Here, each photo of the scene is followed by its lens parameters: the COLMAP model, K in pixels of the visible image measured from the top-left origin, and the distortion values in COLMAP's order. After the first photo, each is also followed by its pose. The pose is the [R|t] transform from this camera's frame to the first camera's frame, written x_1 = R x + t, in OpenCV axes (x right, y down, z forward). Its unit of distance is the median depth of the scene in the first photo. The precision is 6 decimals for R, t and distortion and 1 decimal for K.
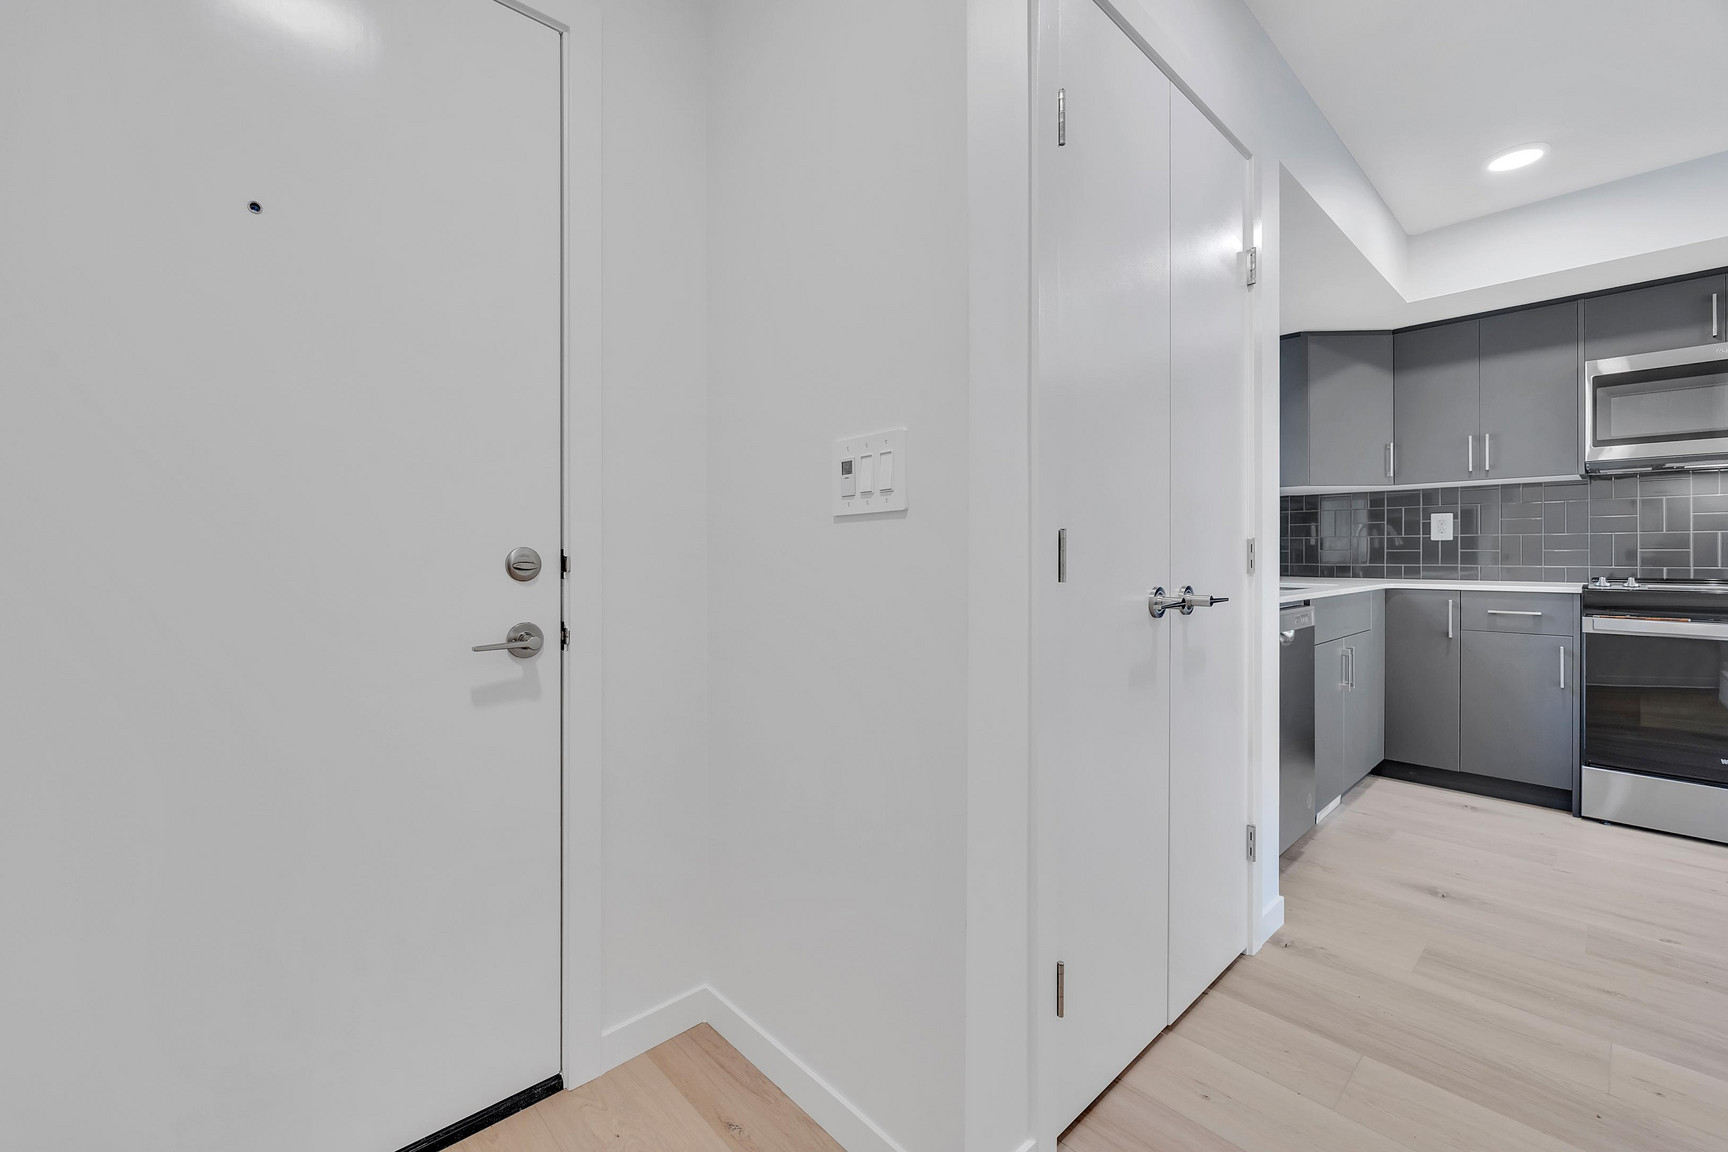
lens RADIAL K [[699.2, 0, 871.9], [0, 699.2, 560.7], [0, 0, 1]] dist [0.002868, -0.001104]
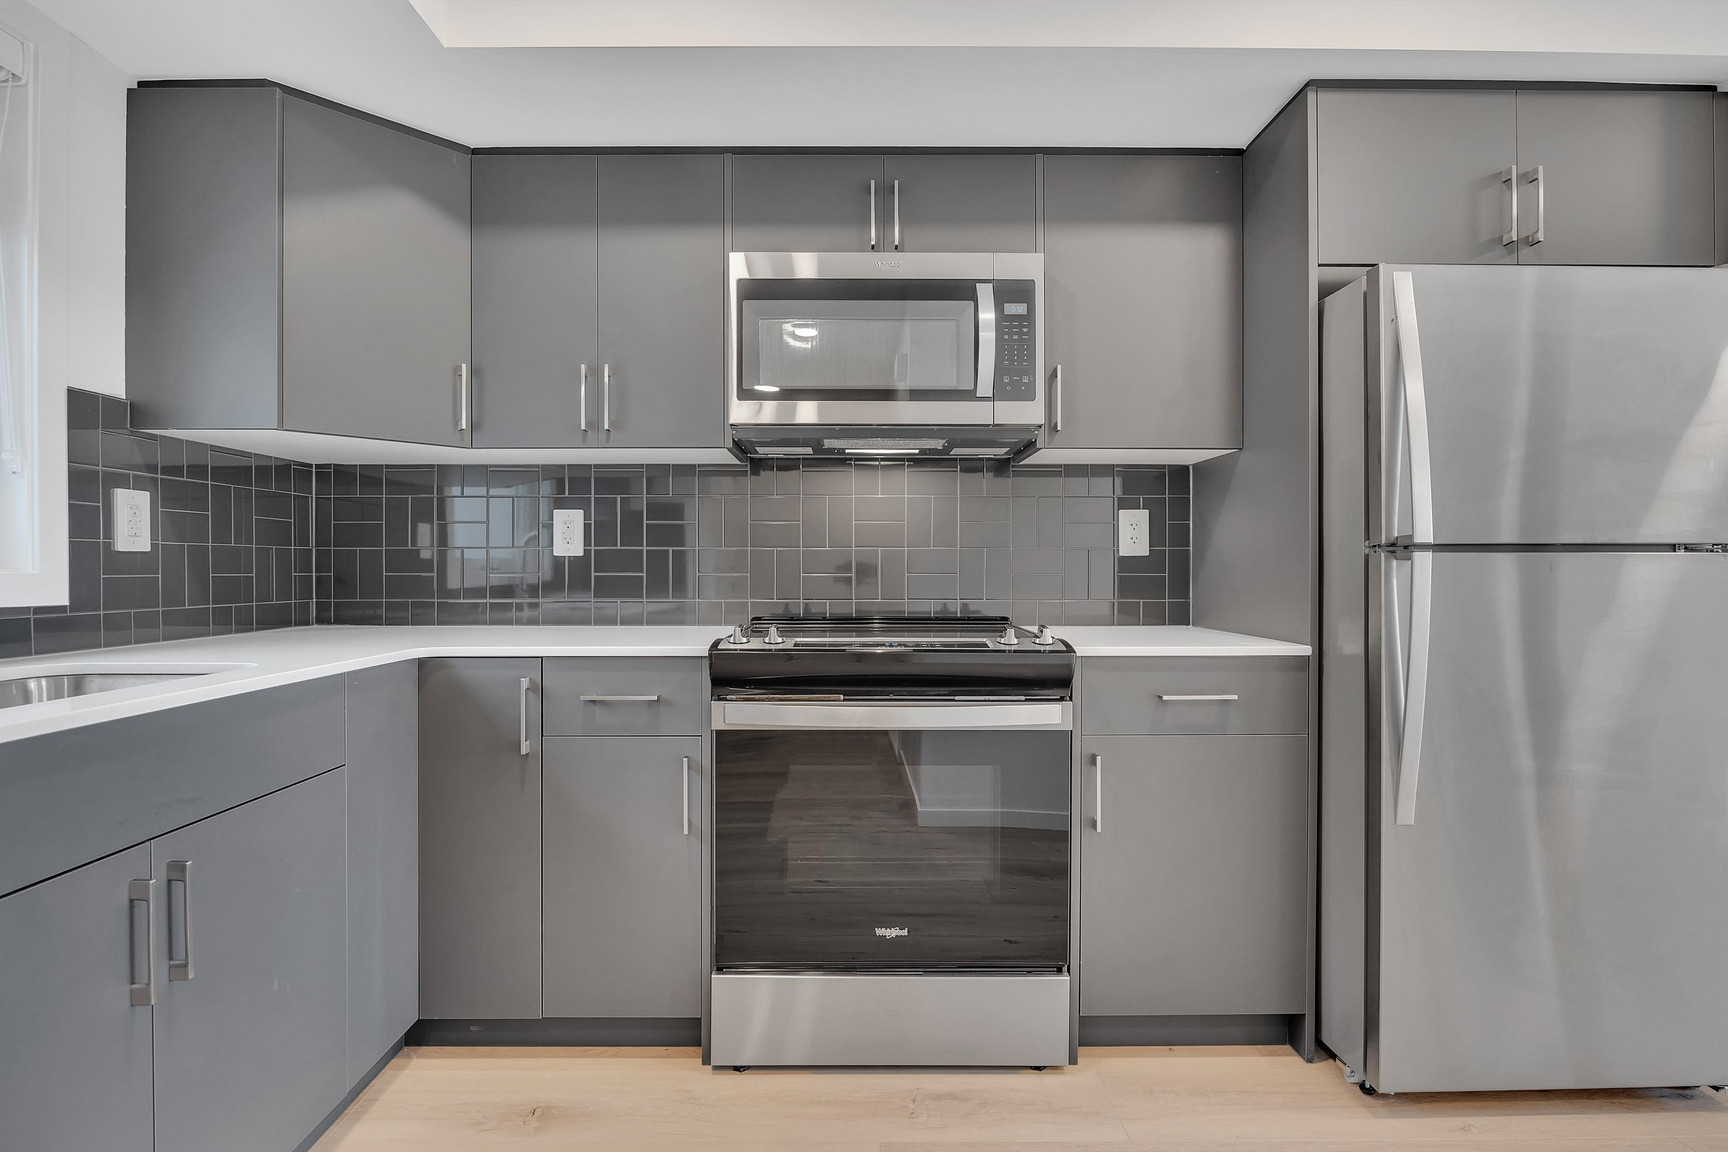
lens RADIAL K [[855.5, 0, 862.6], [0, 855.5, 575.2], [0, 0, 1]] dist [-0.004555, -0.000047]
pose [[0.675458, 0.000253, 0.737399, 0.570979], [-0.000619, 1.000000, 0.000223, -0.017021], [-0.737398, -0.000607, 0.675458, 0.439326]]
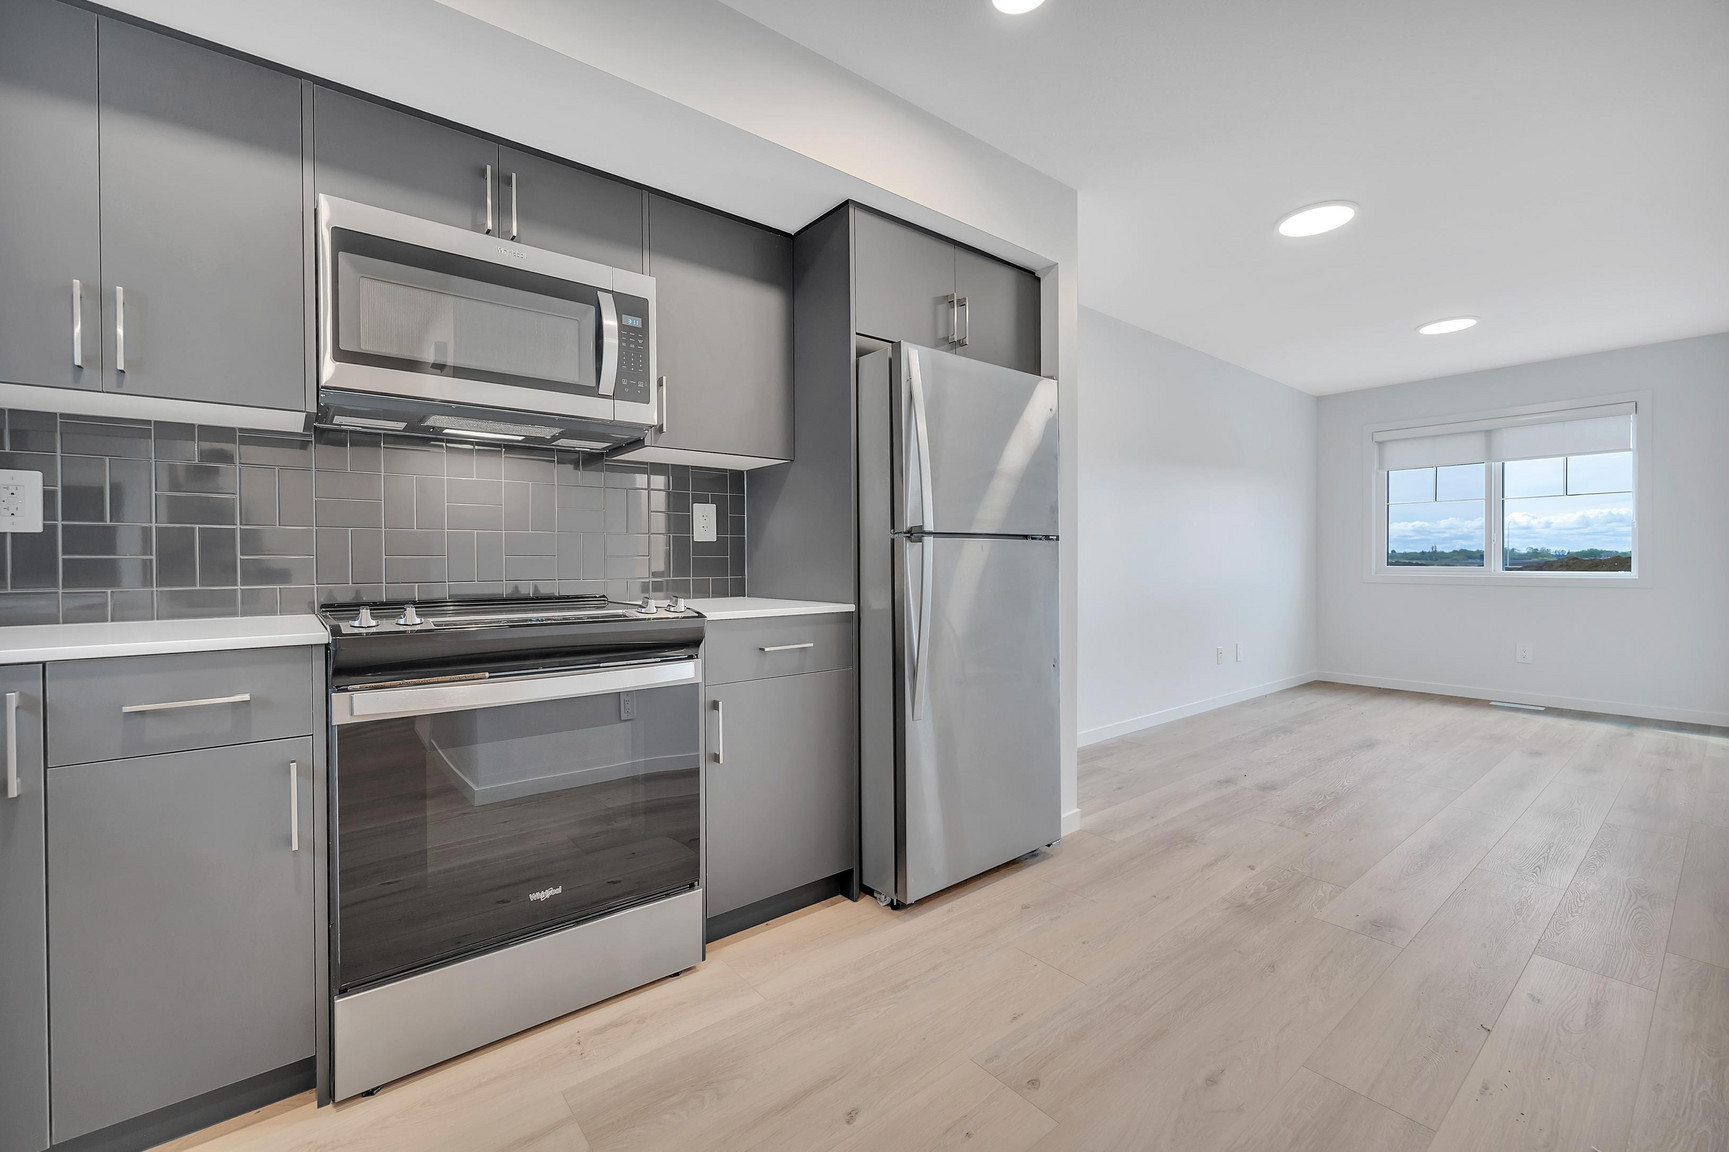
lens RADIAL K [[721.1, 0, 859.2], [0, 721.1, 568.9], [0, 0, 1]] dist [0.002211, 0.000118]
pose [[0.075682, -0.005672, 0.997116, 0.513752], [0.010894, 0.999929, 0.004862, -0.004481], [-0.997072, 0.010495, 0.075739, 0.563702]]
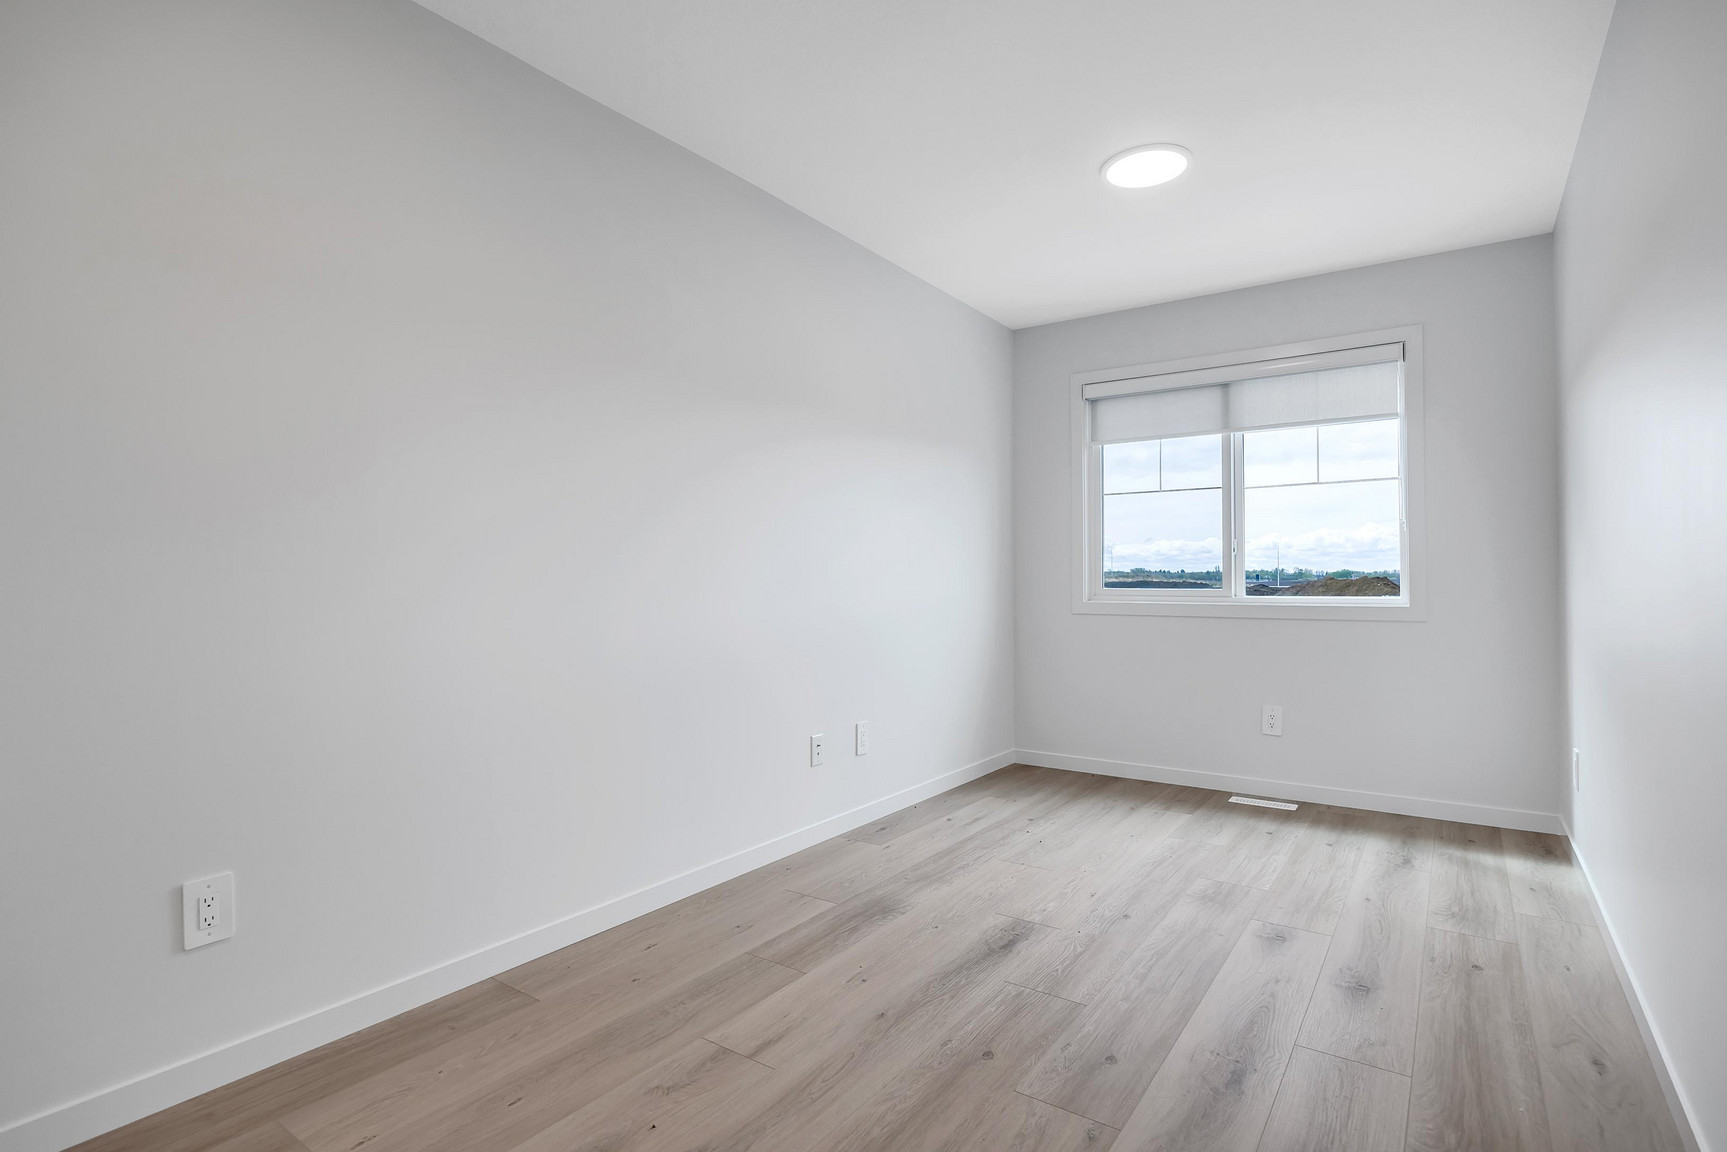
lens RADIAL K [[855.0, 0, 867.6], [0, 855.0, 575.2], [0, 0, 1]] dist [-0.004555, -0.000047]
pose [[-0.205440, 0.009878, 0.978620, 1.179853], [0.007996, 0.999933, -0.008415, -0.000997], [-0.978637, 0.006097, -0.205505, -0.003101]]
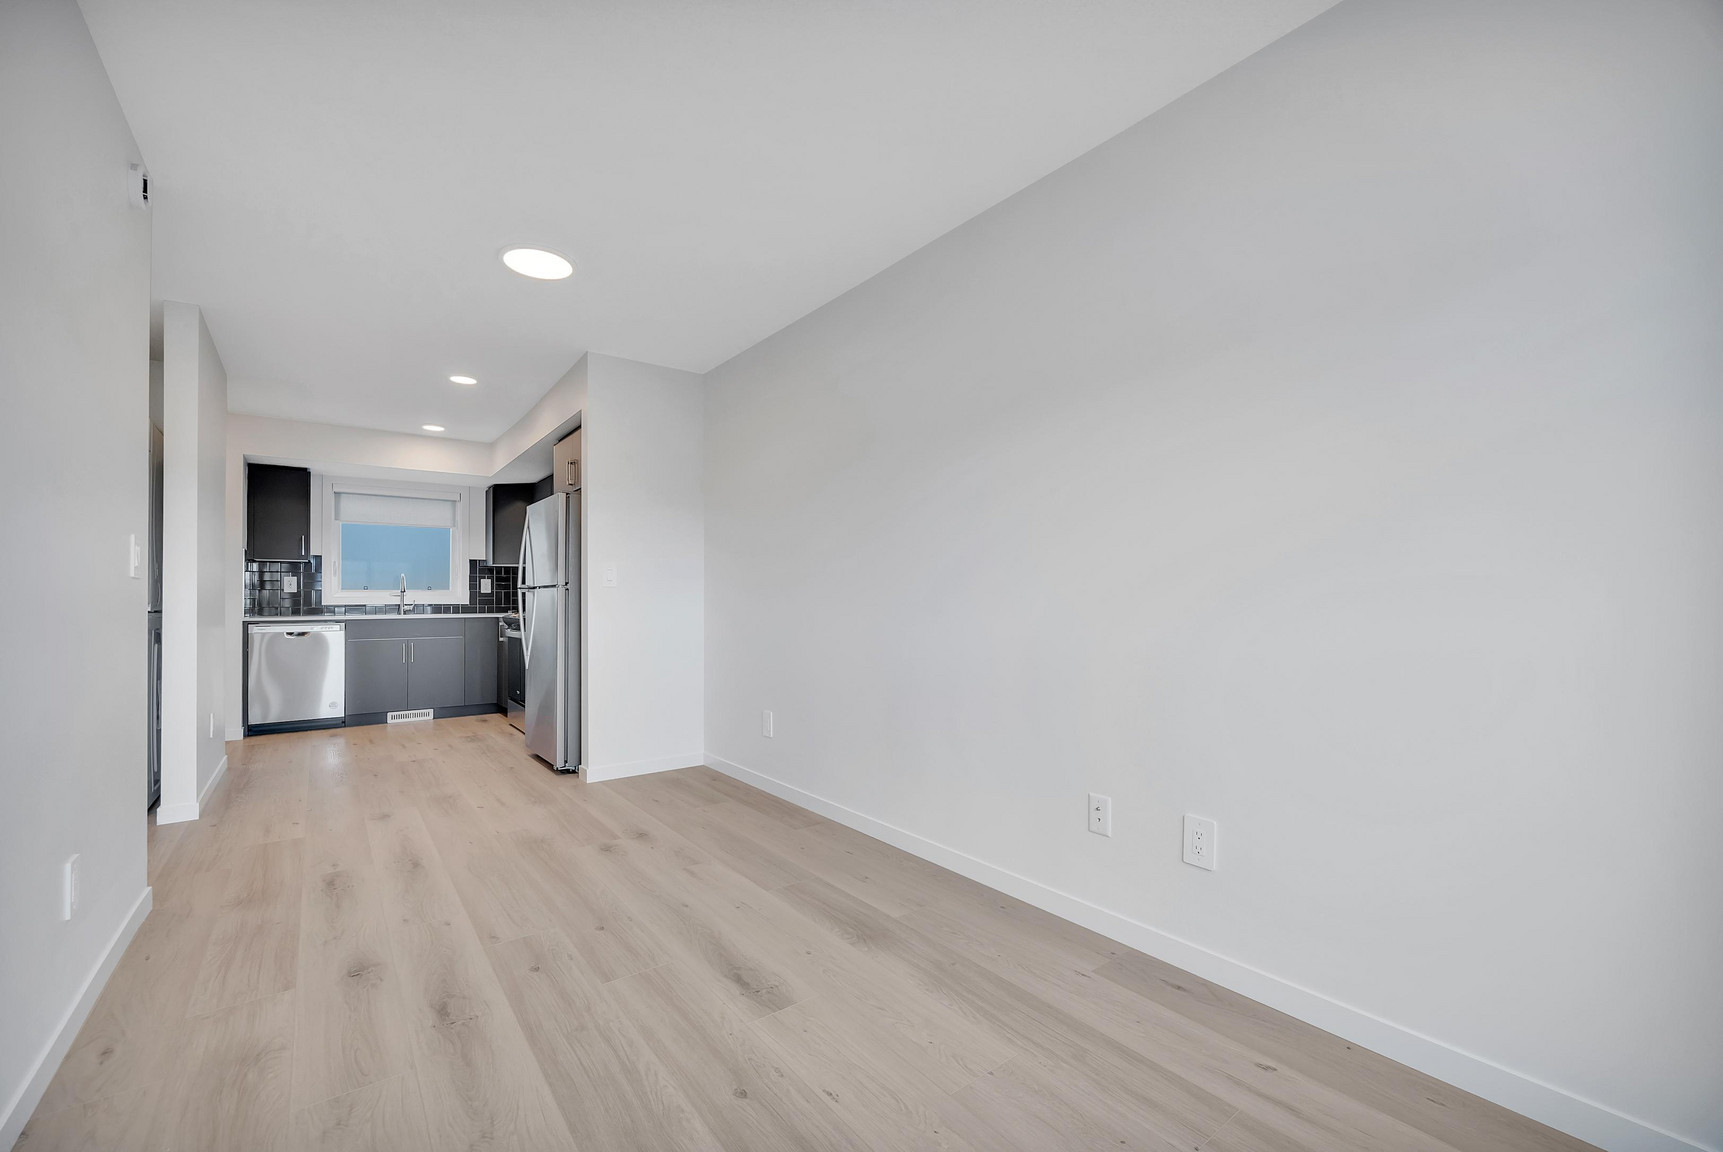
lens RADIAL K [[697.2, 0, 829.5], [0, 697.2, 595.7], [0, 0, 1]] dist [0.002868, -0.001104]
pose [[0.992291, -0.000385, -0.123929, 2.118210], [-0.001033, 0.999935, -0.011374, 0.001006], [0.123925, 0.011414, 0.992226, -0.931908]]
